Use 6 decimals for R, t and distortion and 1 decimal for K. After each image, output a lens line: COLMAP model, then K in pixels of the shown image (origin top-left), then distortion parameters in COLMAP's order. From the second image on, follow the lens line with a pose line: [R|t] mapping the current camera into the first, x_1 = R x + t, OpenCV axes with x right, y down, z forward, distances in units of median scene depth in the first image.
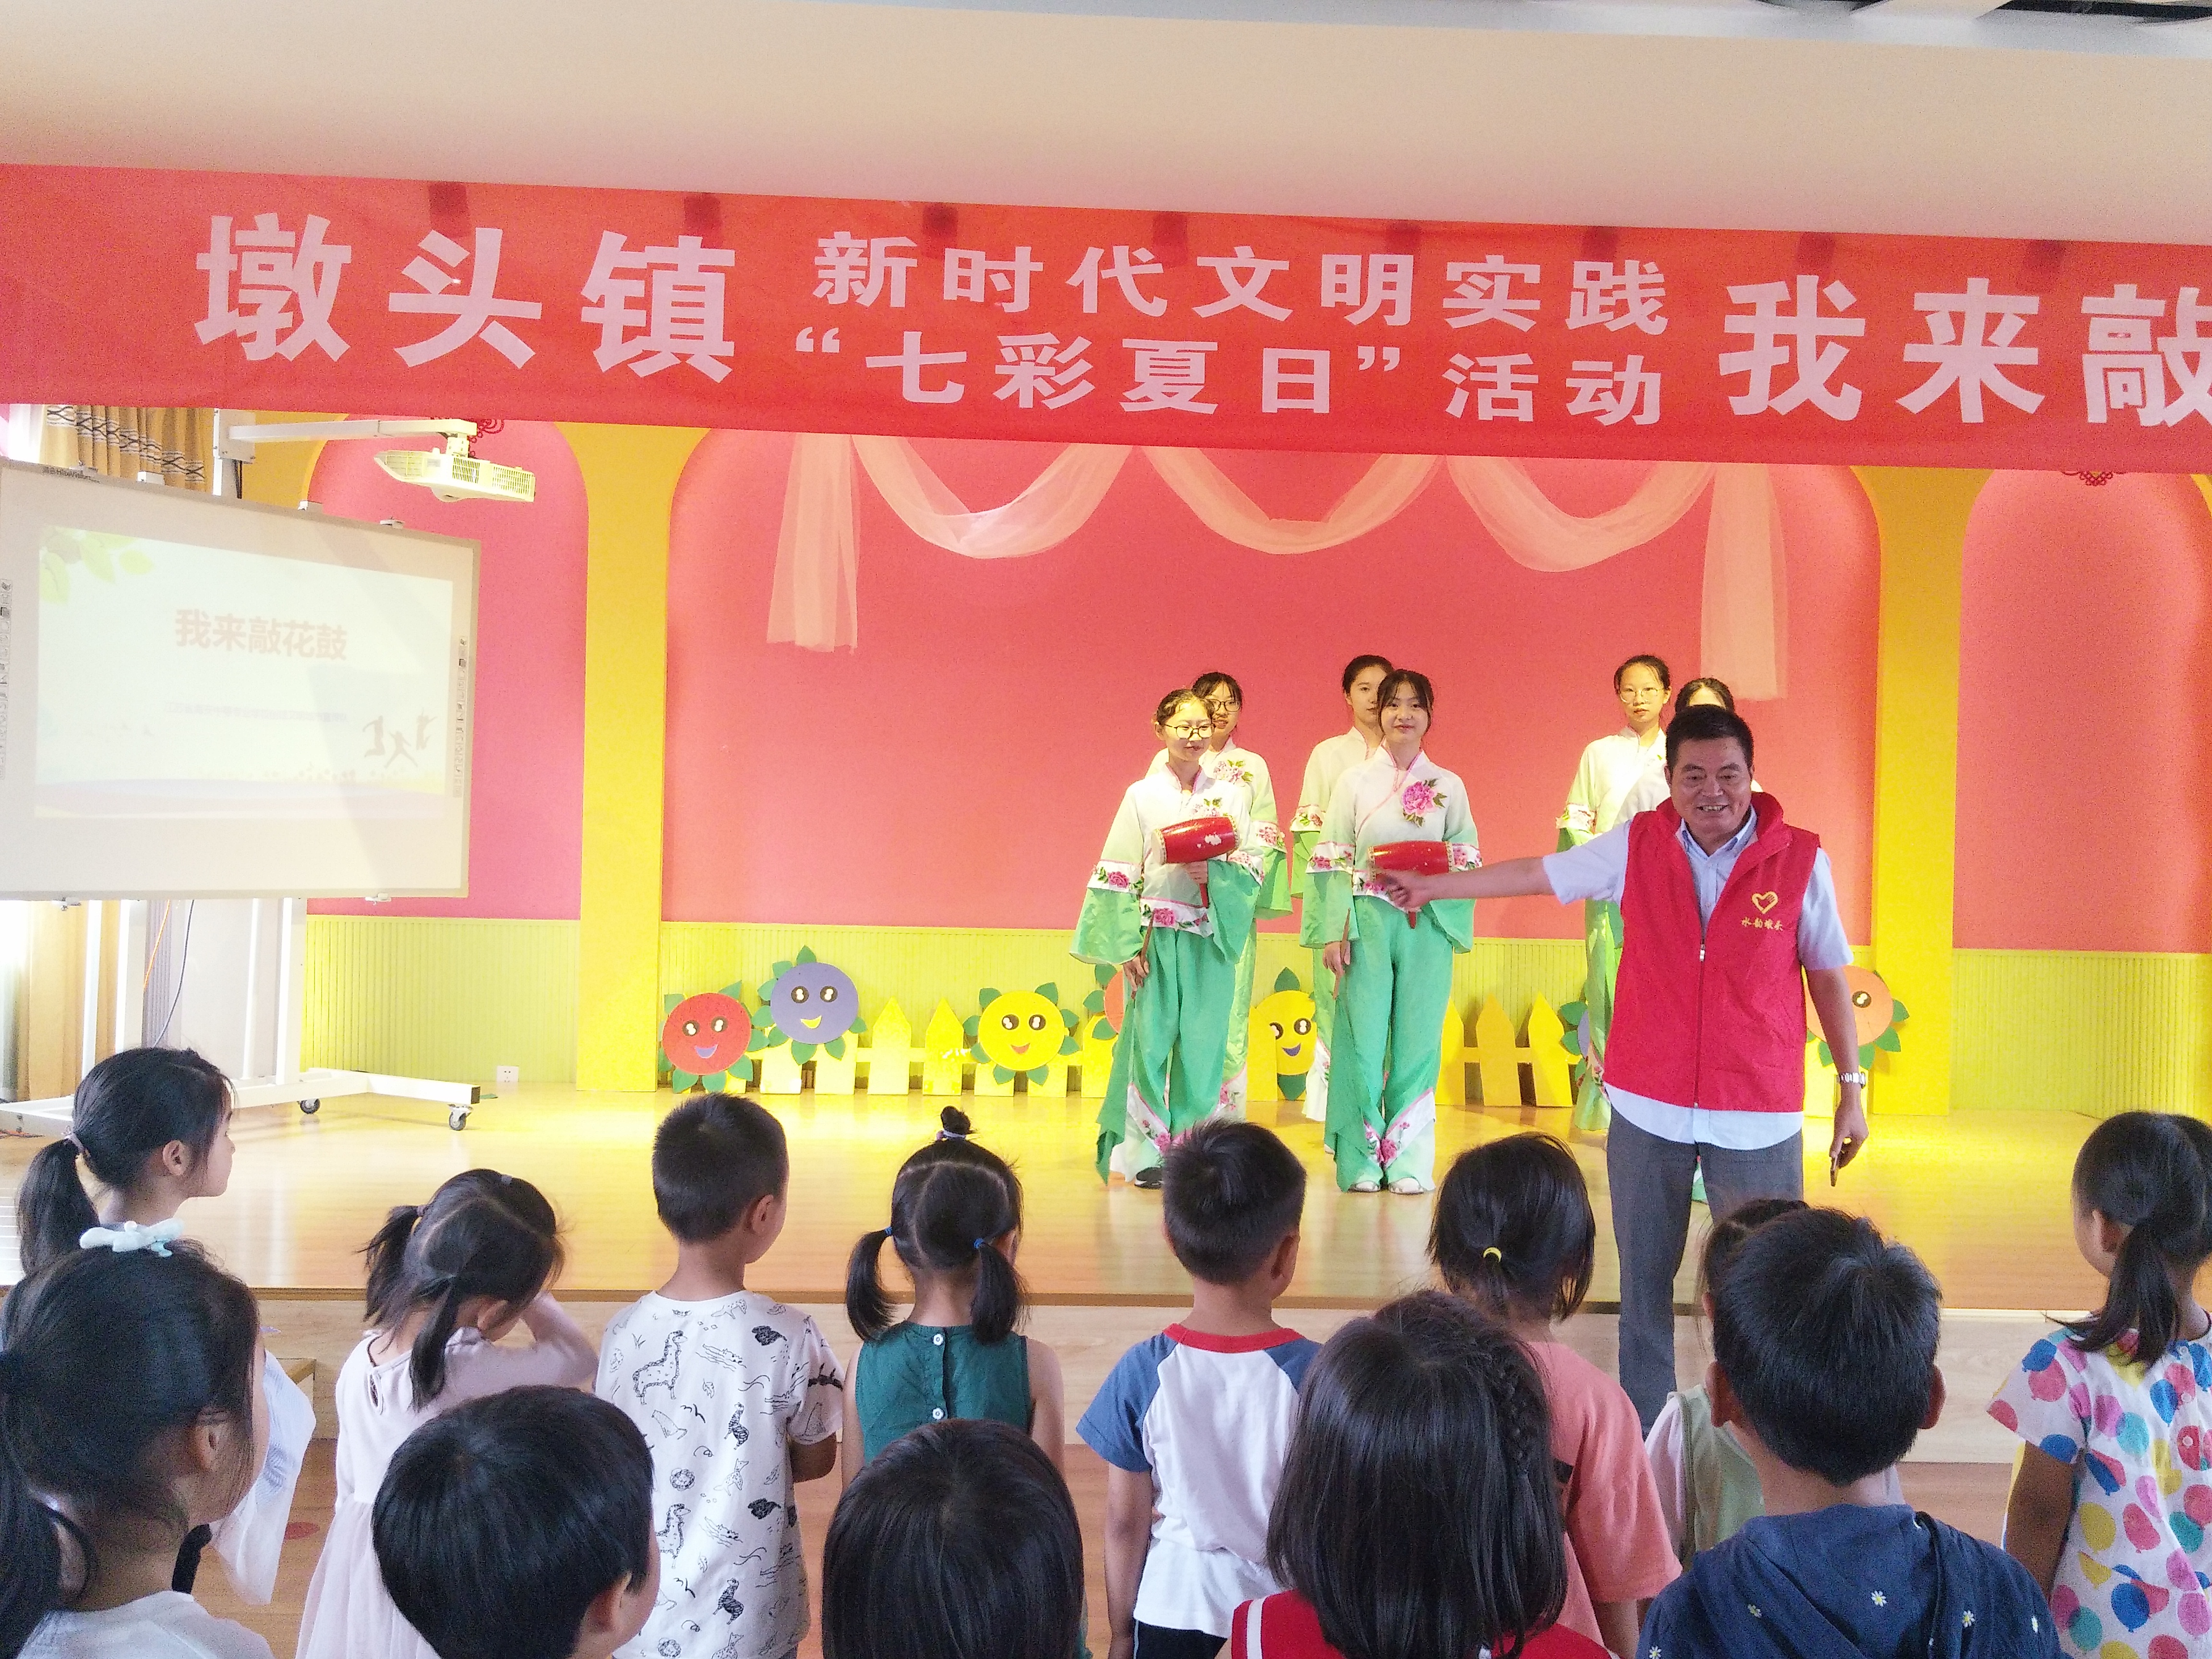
lens RADIAL K [[1701.8, 0, 1127.6], [0, 1701.8, 861.6], [0, 0, 1]] dist [-0.032174, -0.015715]
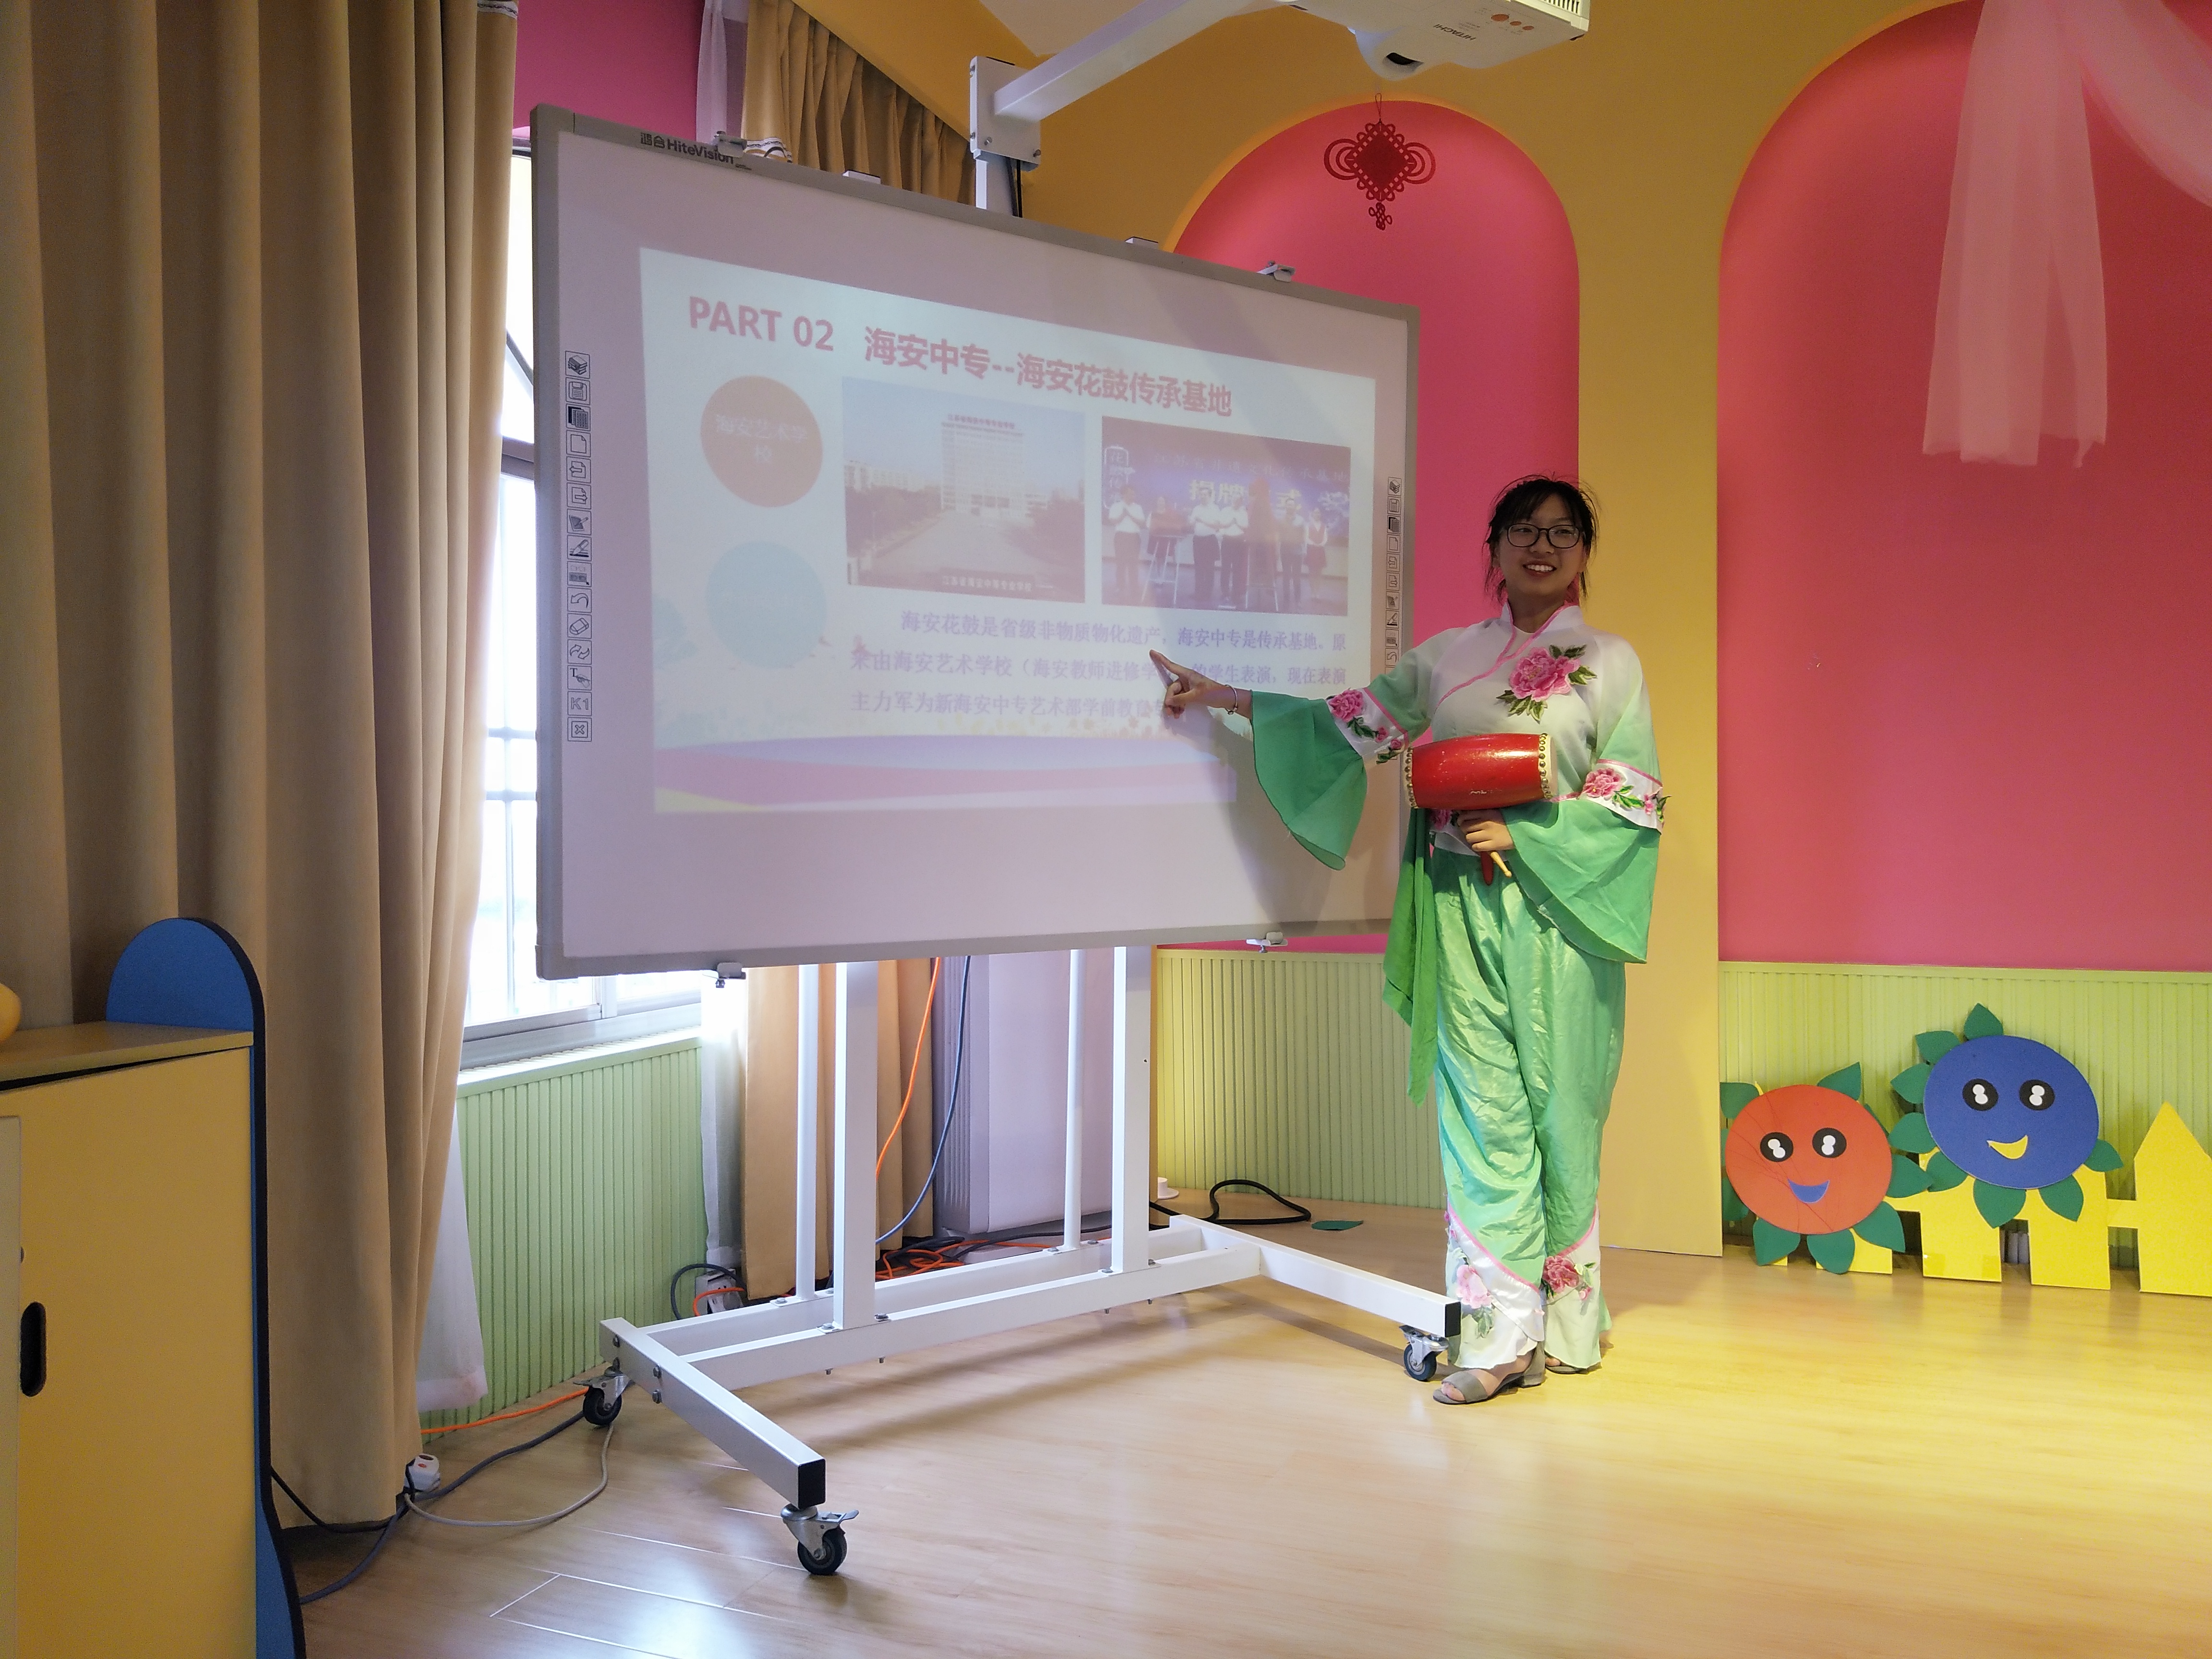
lens RADIAL K [[1701.8, 0, 1104.6], [0, 1701.8, 833.4], [0, 0, 1]] dist [-0.032174, -0.015715]
pose [[0.874455, -0.030760, -0.484131, -0.301391], [0.026266, 0.999526, -0.016063, -0.008718], [0.484396, 0.001330, 0.874848, 0.665131]]
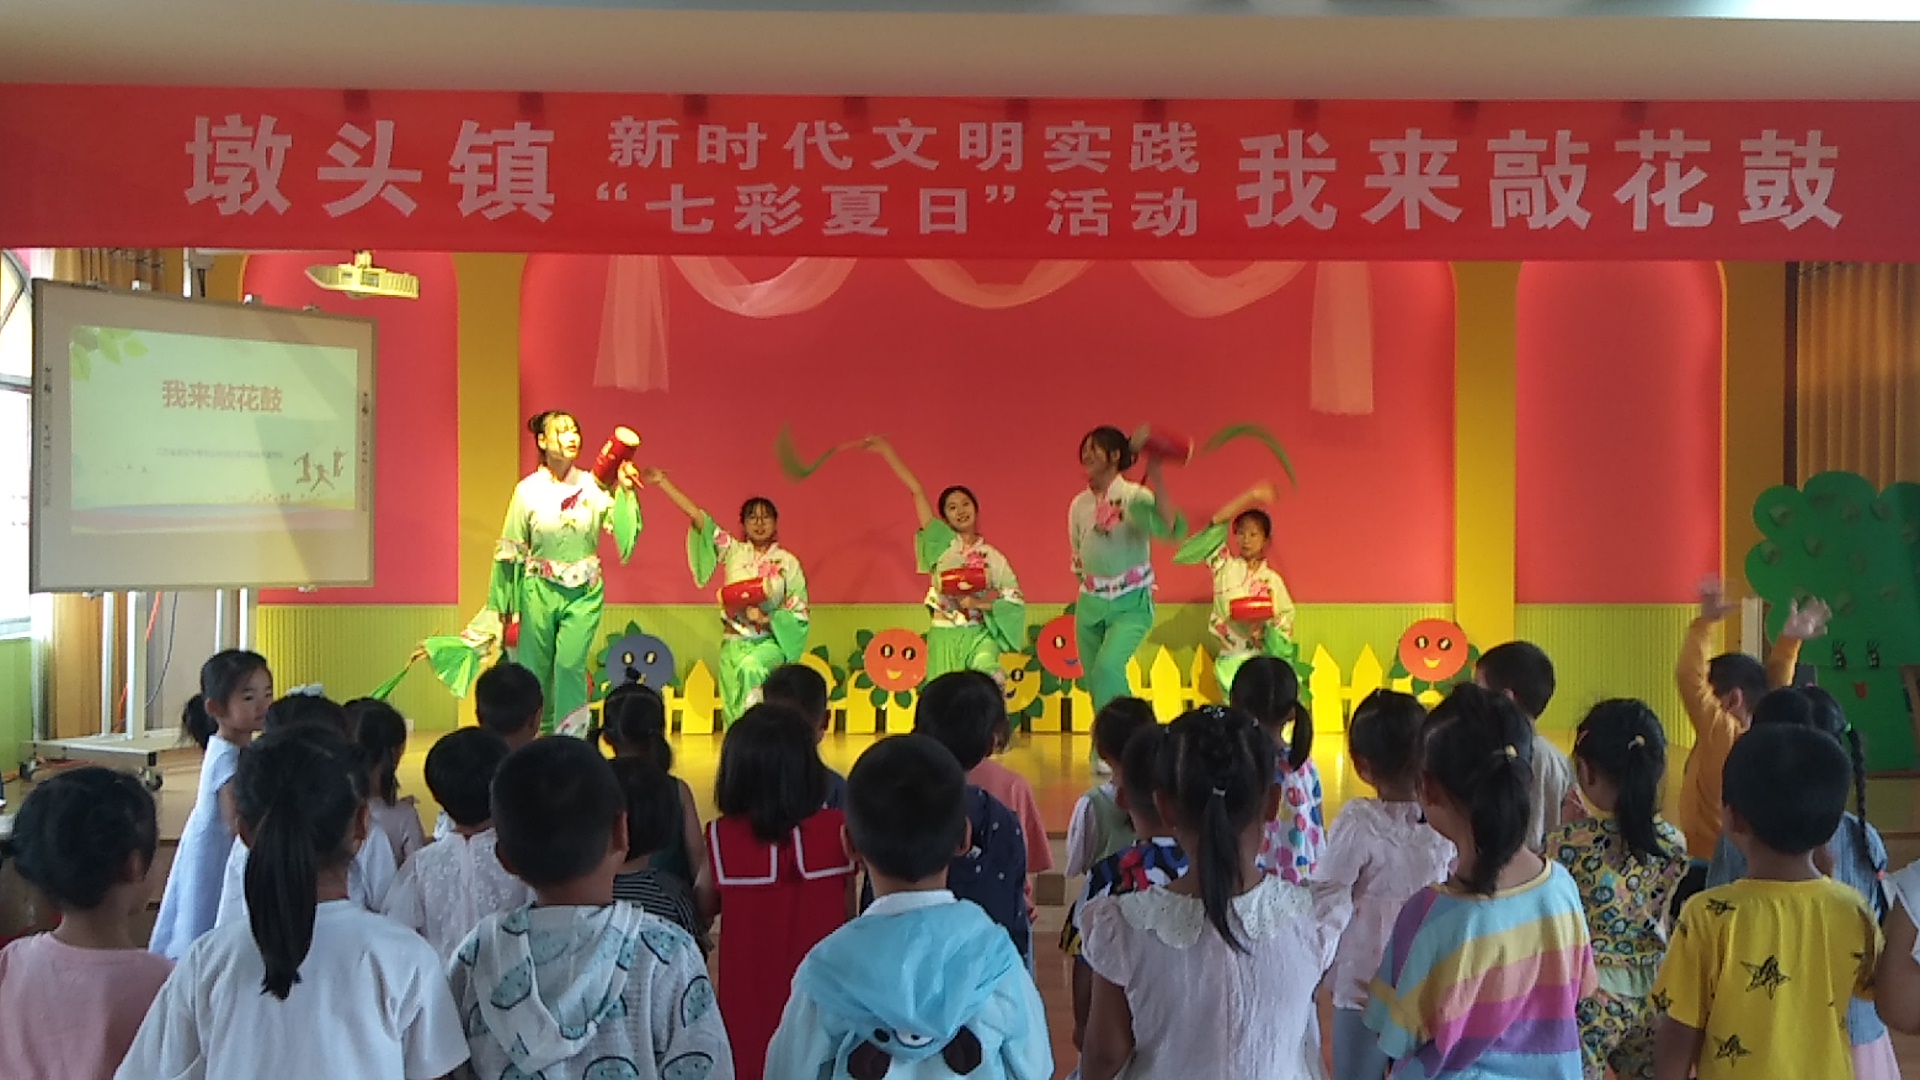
lens RADIAL K [[1629.2, 0, 946.5], [0, 1629.2, 545.8], [0, 0, 1]] dist [-0.054825, -0.005579]
pose [[0.999580, -0.021328, -0.019645, 0.123011], [0.021247, 0.999765, -0.004329, 0.005950], [0.019732, 0.003910, 0.999798, -0.374664]]
